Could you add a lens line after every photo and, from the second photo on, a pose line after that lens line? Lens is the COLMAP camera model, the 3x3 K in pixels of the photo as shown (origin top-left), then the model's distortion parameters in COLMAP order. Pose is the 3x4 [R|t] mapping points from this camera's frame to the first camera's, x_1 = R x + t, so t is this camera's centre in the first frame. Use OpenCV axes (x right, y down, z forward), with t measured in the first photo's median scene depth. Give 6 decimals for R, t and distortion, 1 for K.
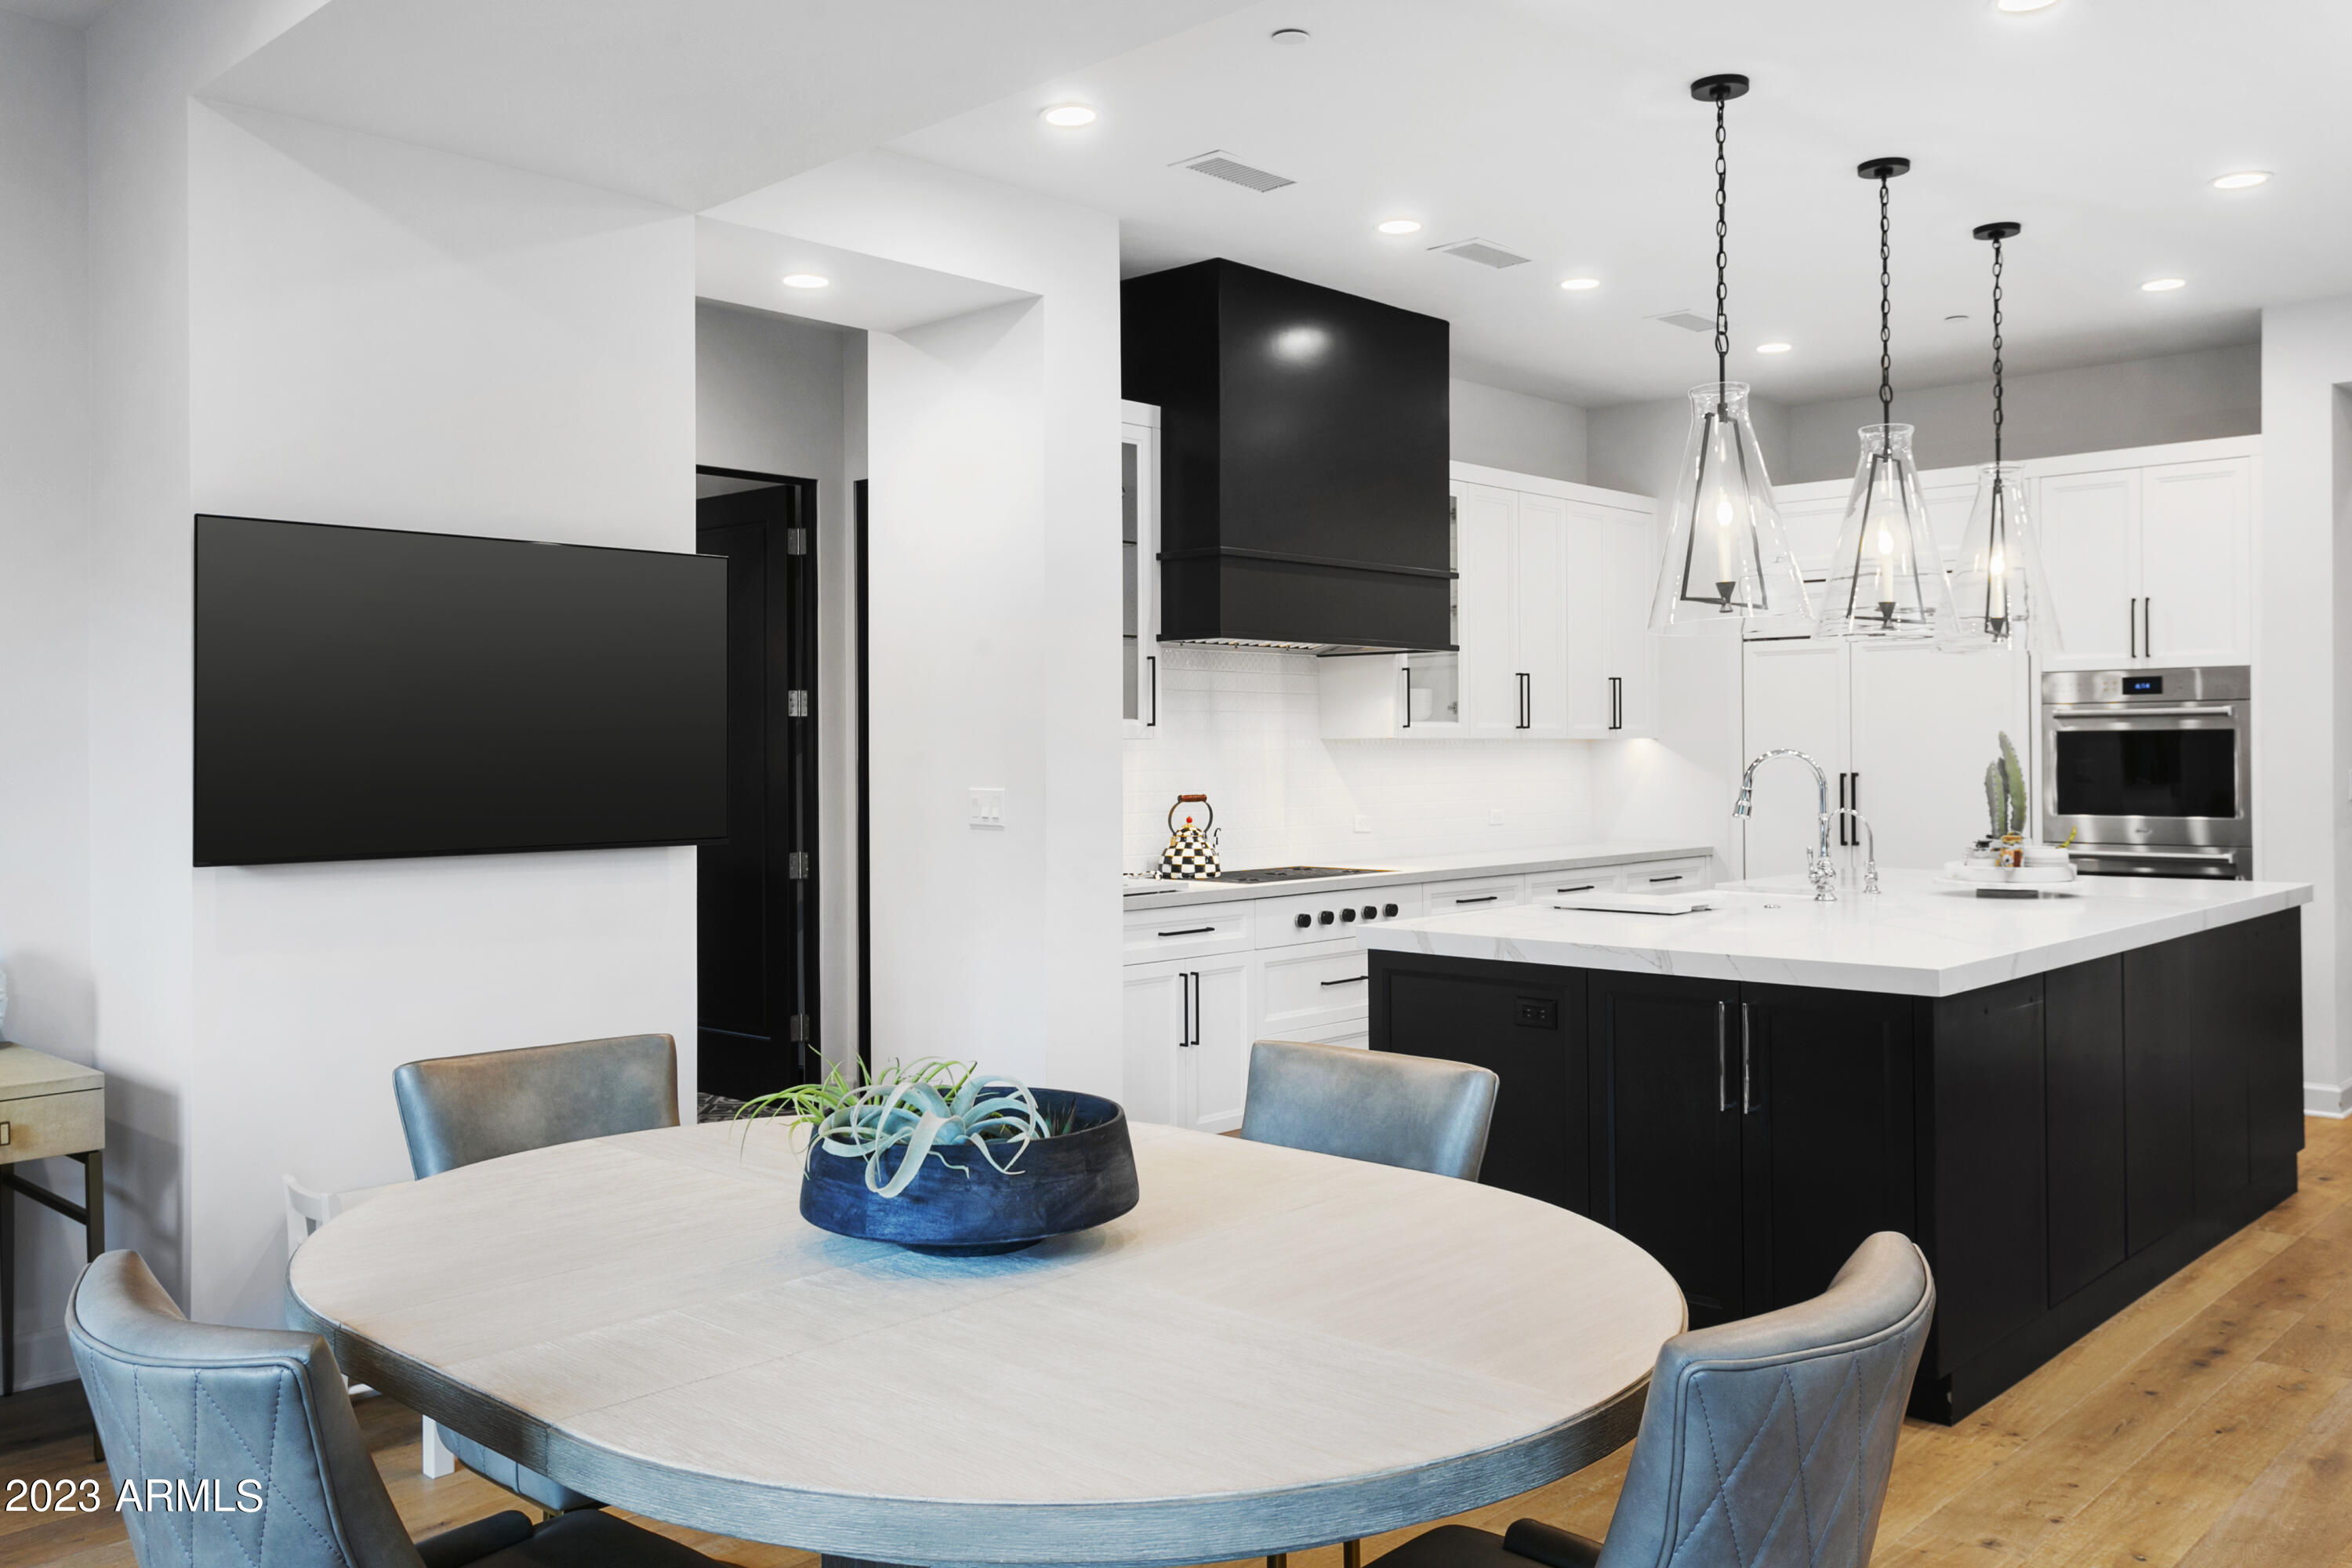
lens RADIAL K [[1956.8, 0, 1175.9], [0, 1956.8, 864.6], [0, 0, 1]] dist [-0.053086, 0.095714]
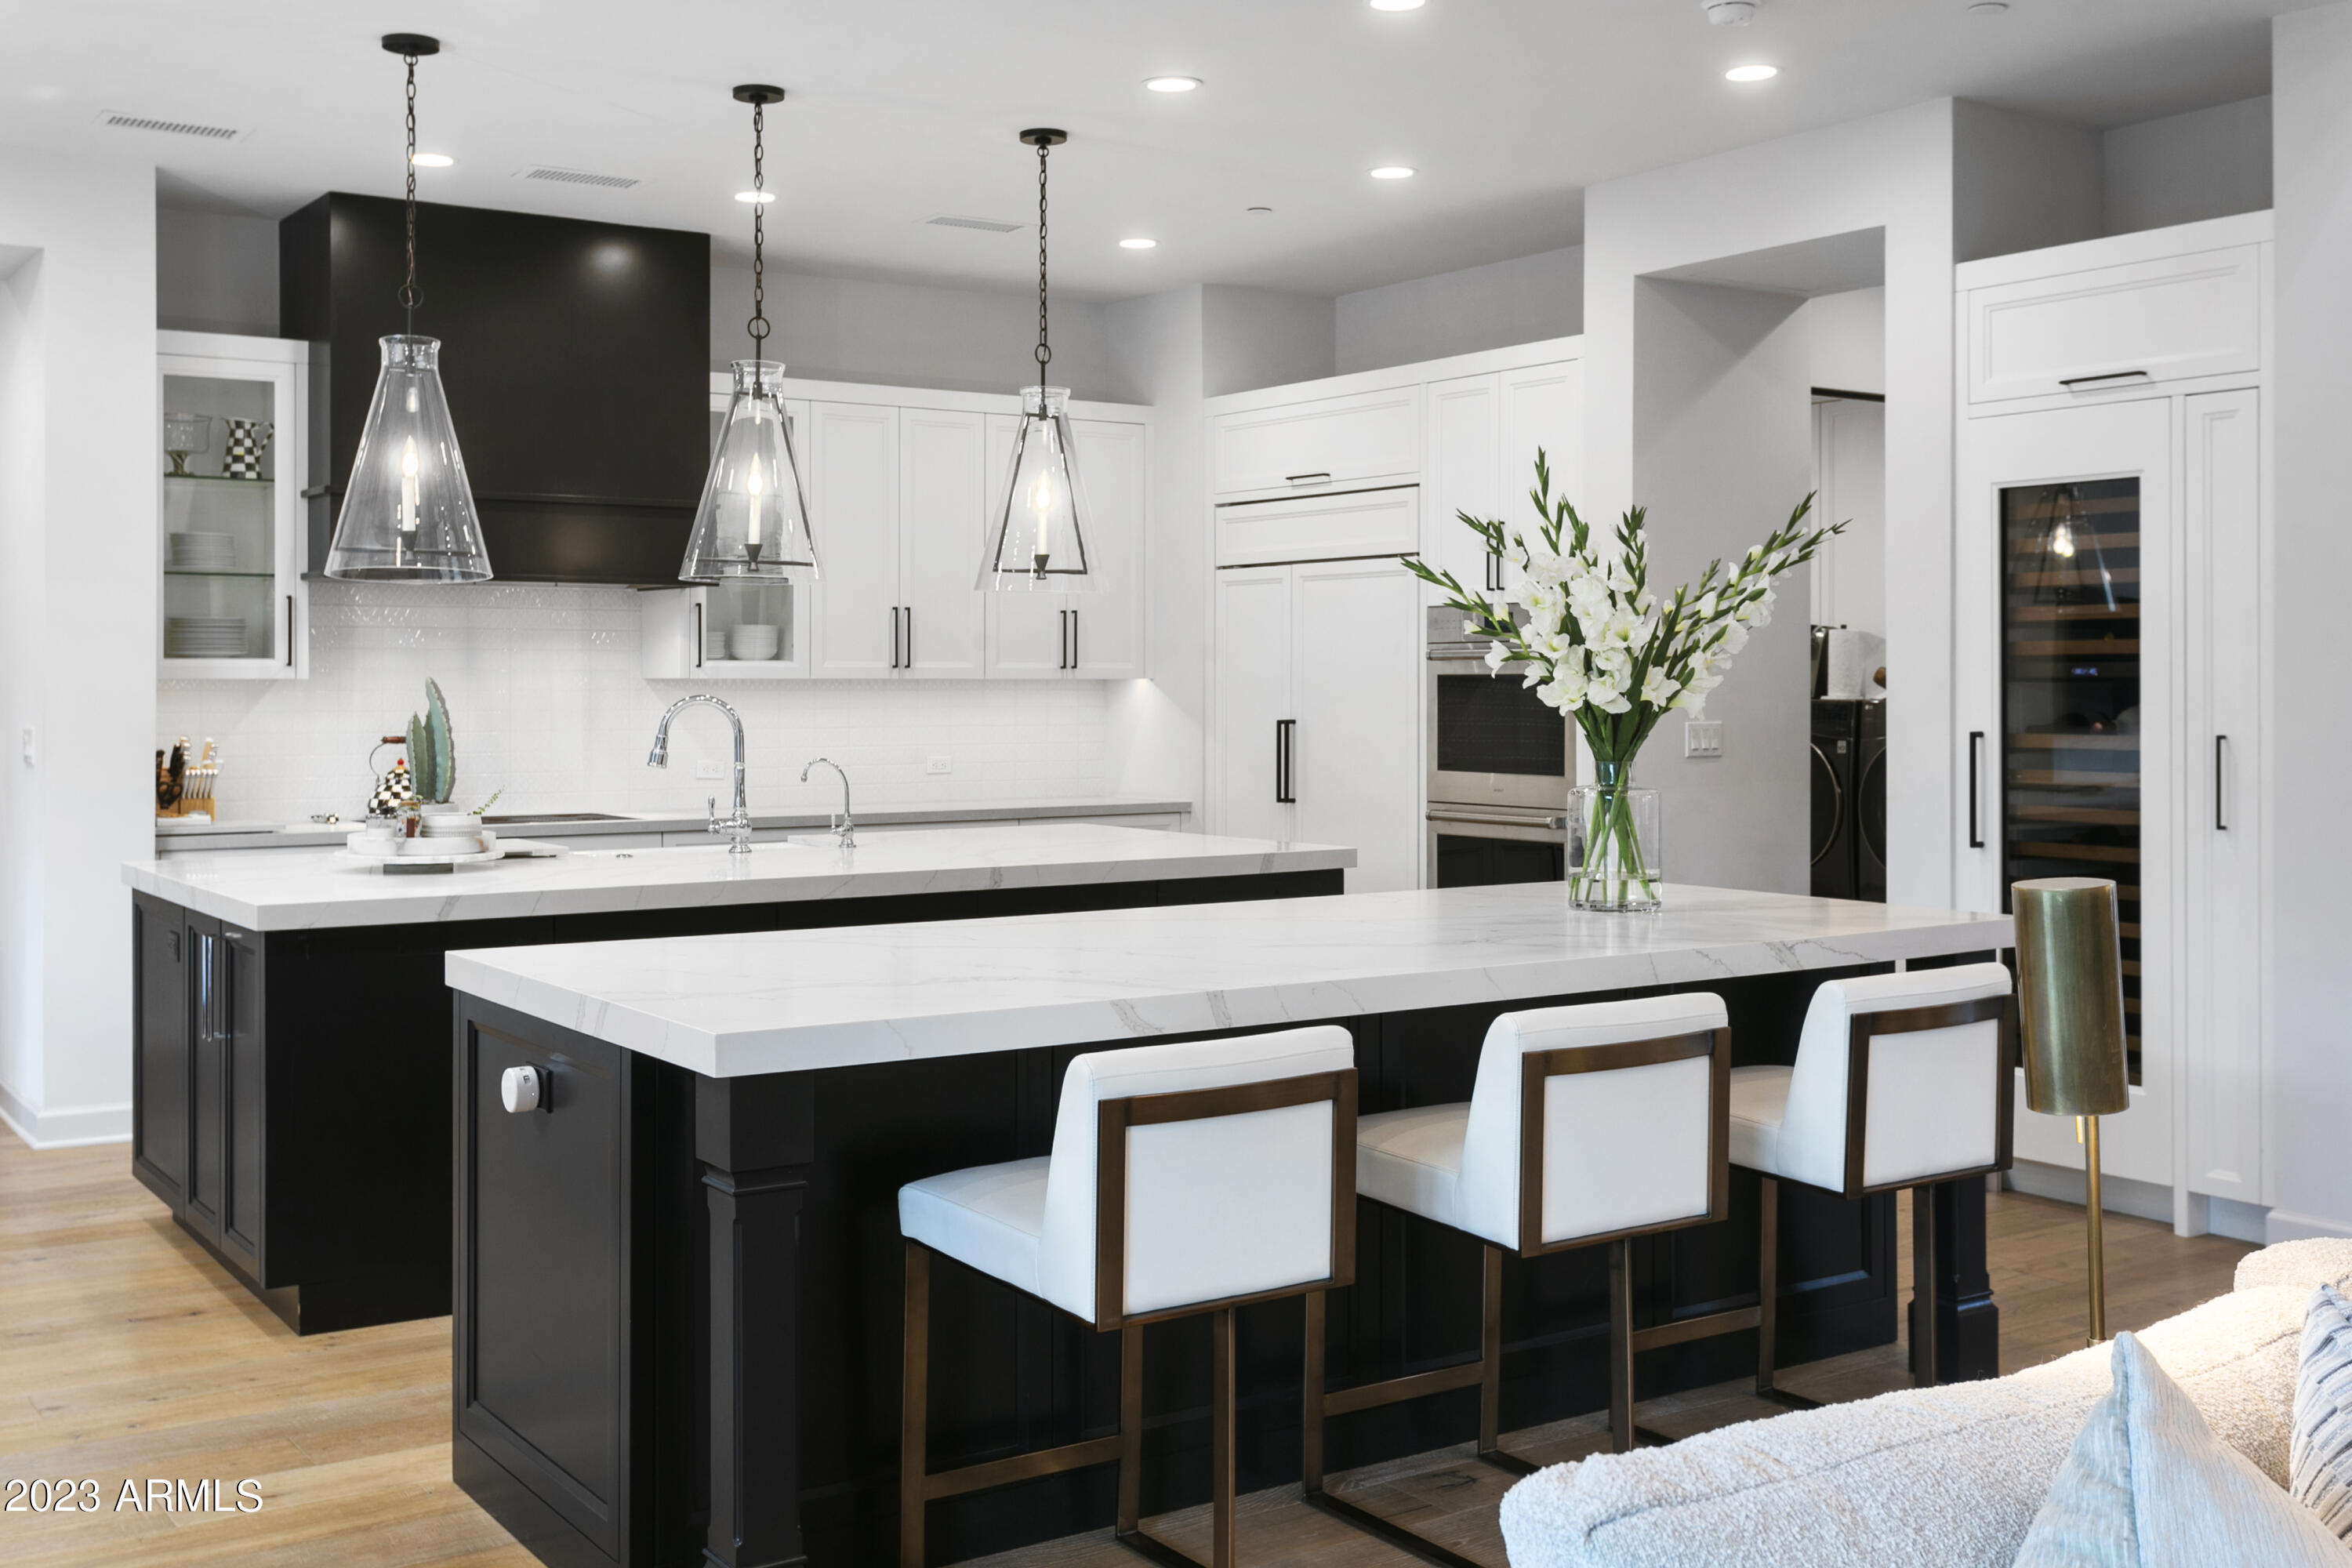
lens RADIAL K [[2445.4, 0, 1176.0], [0, 2445.4, 784.0], [0, 0, 1]] dist [0.119313, -0.460022]
pose [[0.980734, 0.013476, -0.194885, 0.596533], [-0.016363, 0.999779, -0.013213, -0.002463], [0.194664, 0.016147, 0.980737, -0.112590]]
